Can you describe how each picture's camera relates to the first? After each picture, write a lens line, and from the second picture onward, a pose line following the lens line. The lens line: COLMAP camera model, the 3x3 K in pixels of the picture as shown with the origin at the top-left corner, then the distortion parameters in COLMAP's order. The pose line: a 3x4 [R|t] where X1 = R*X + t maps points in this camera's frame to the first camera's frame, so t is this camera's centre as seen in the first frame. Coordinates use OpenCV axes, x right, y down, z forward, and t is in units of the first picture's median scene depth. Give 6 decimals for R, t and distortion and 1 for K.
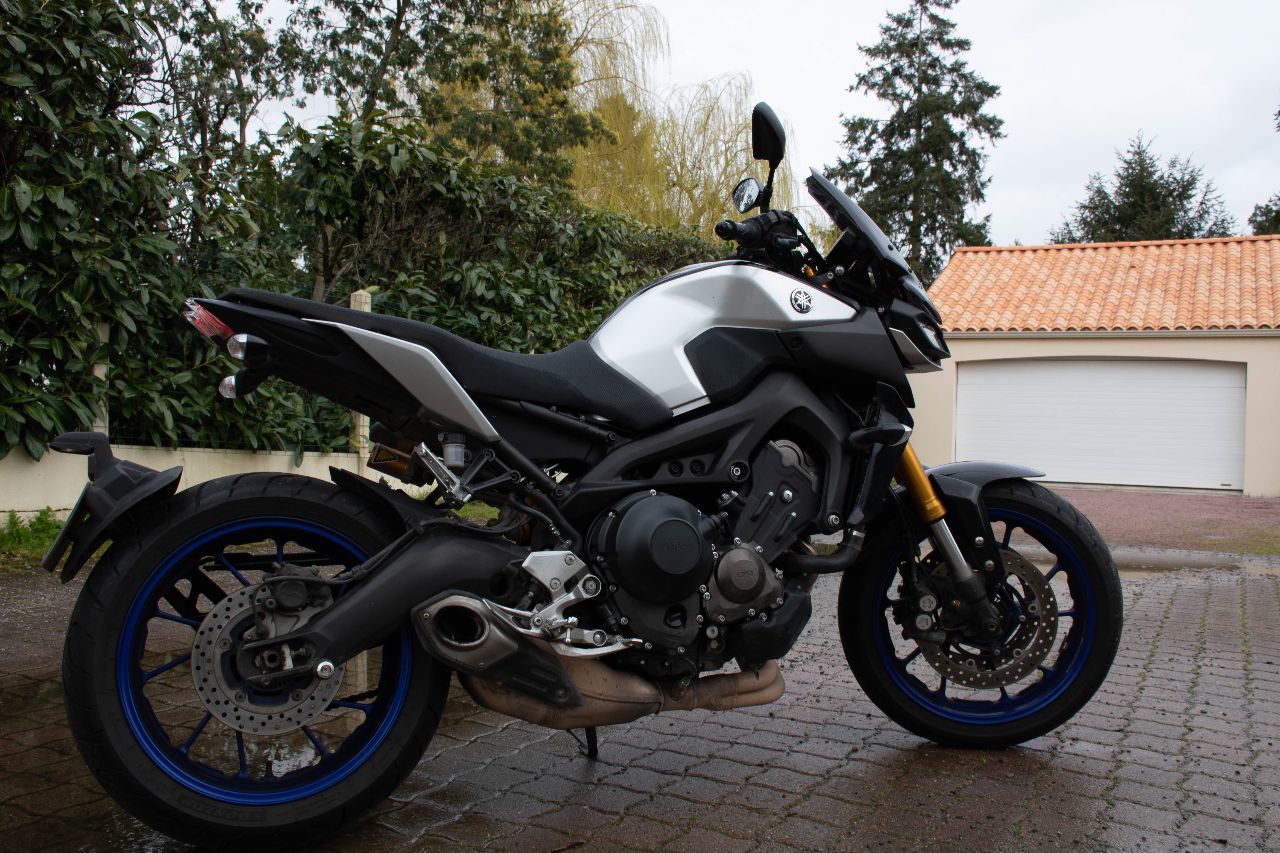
lens RADIAL K [[1120.5, 0, 640.2], [0, 1120.5, 426.9], [0, 0, 1]] dist [-0.014409, -0.003170]
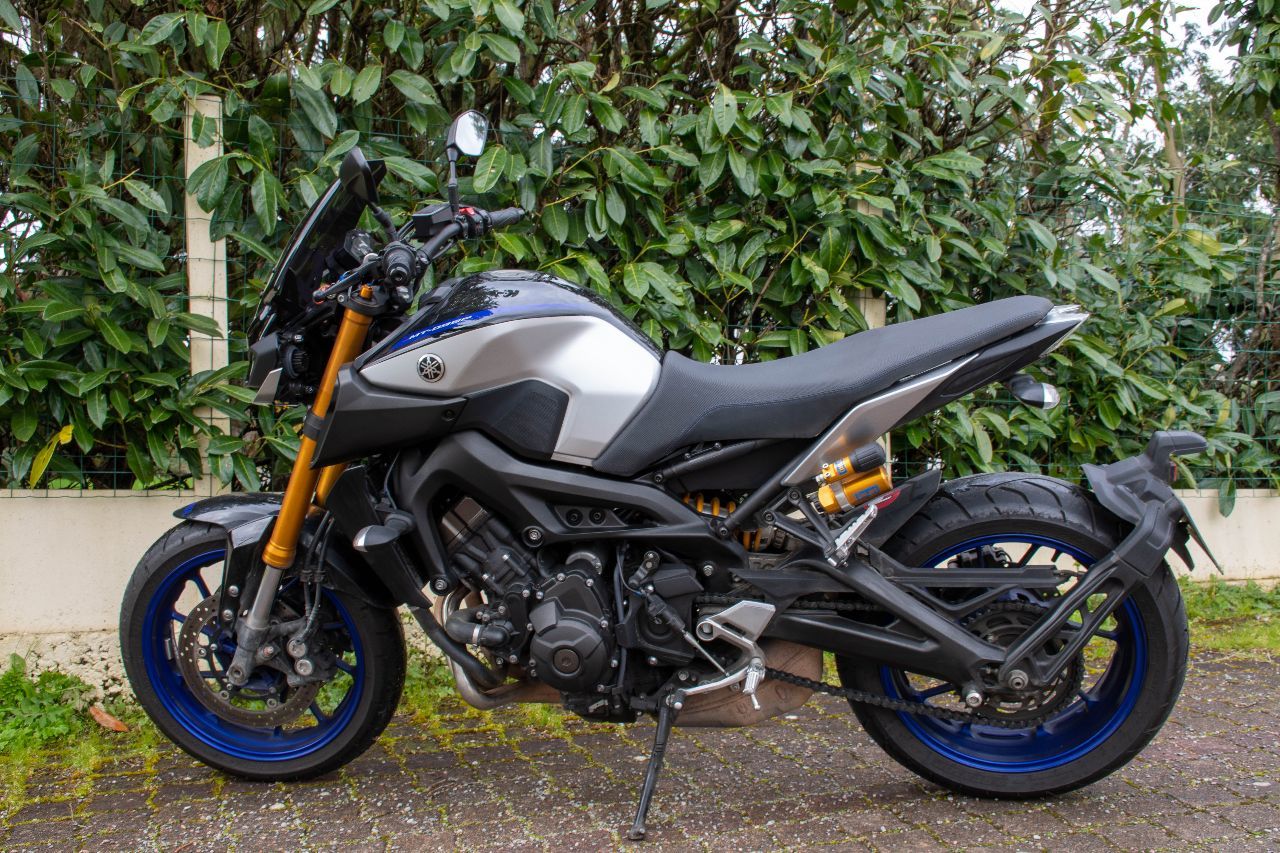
lens RADIAL K [[1354.5, 0, 640.4], [0, 1354.5, 429.3], [0, 0, 1]] dist [0.071005, 0.000000]
pose [[0.740672, -0.044444, -0.670396, -0.064798], [0.039444, 0.998965, -0.022648, -0.007212], [0.670708, -0.009669, 0.741658, 0.343361]]
